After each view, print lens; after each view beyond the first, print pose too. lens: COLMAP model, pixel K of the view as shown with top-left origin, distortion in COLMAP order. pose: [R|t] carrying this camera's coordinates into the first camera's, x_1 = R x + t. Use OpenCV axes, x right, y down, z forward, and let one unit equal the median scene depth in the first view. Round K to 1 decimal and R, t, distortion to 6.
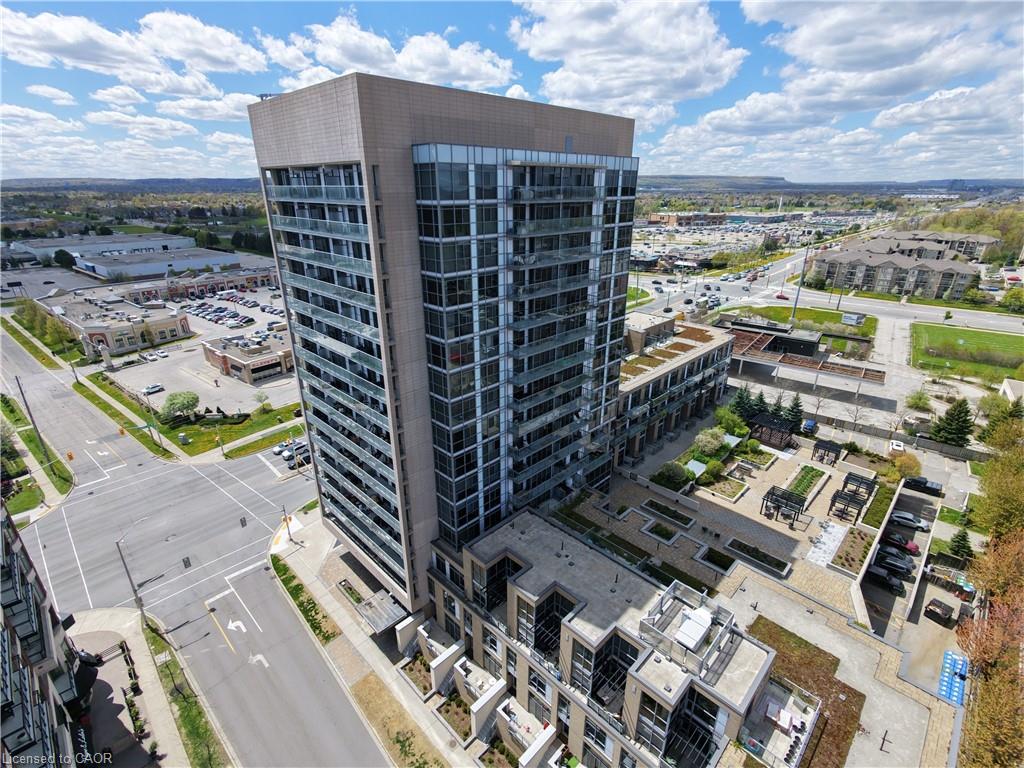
lens RADIAL K [[484.7, 0, 512.0], [0, 484.7, 384.0], [0, 0, 1]] dist [-0.007612, 0.005655]
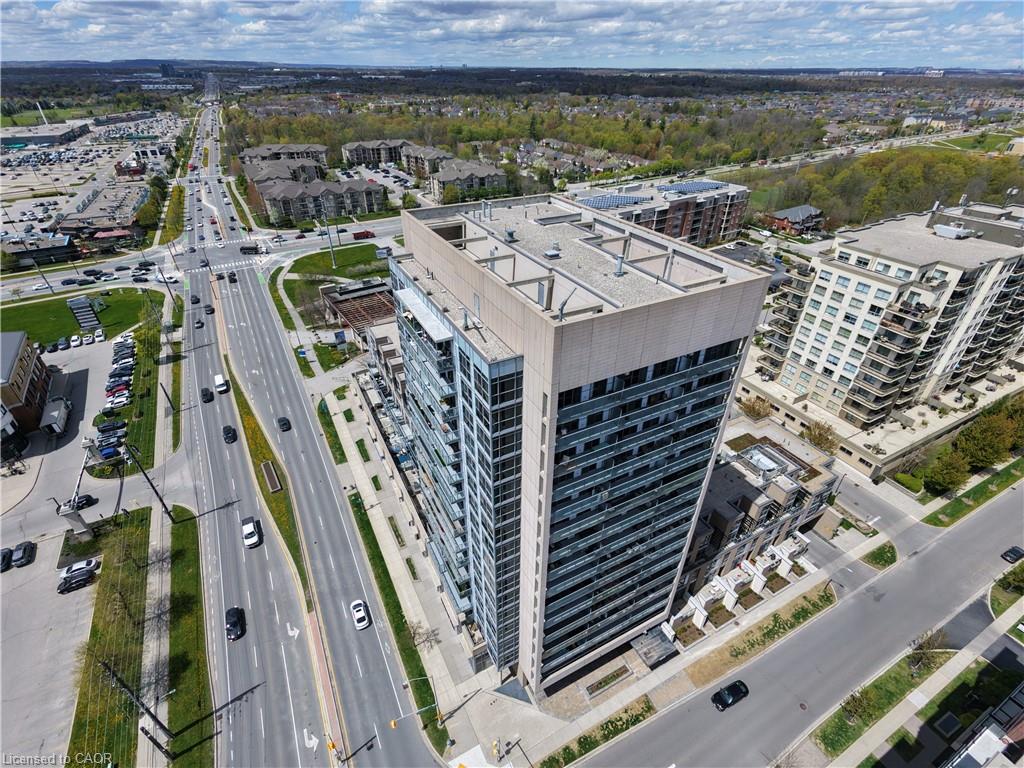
lens RADIAL K [[484.7, 0, 512.0], [0, 484.7, 384.0], [0, 0, 1]] dist [-0.007612, 0.005655]
pose [[0.306007, -0.518235, 0.798619, -0.836534], [0.356271, 0.840243, 0.408732, -0.585475], [-0.882854, 0.159450, 0.441753, 0.556274]]
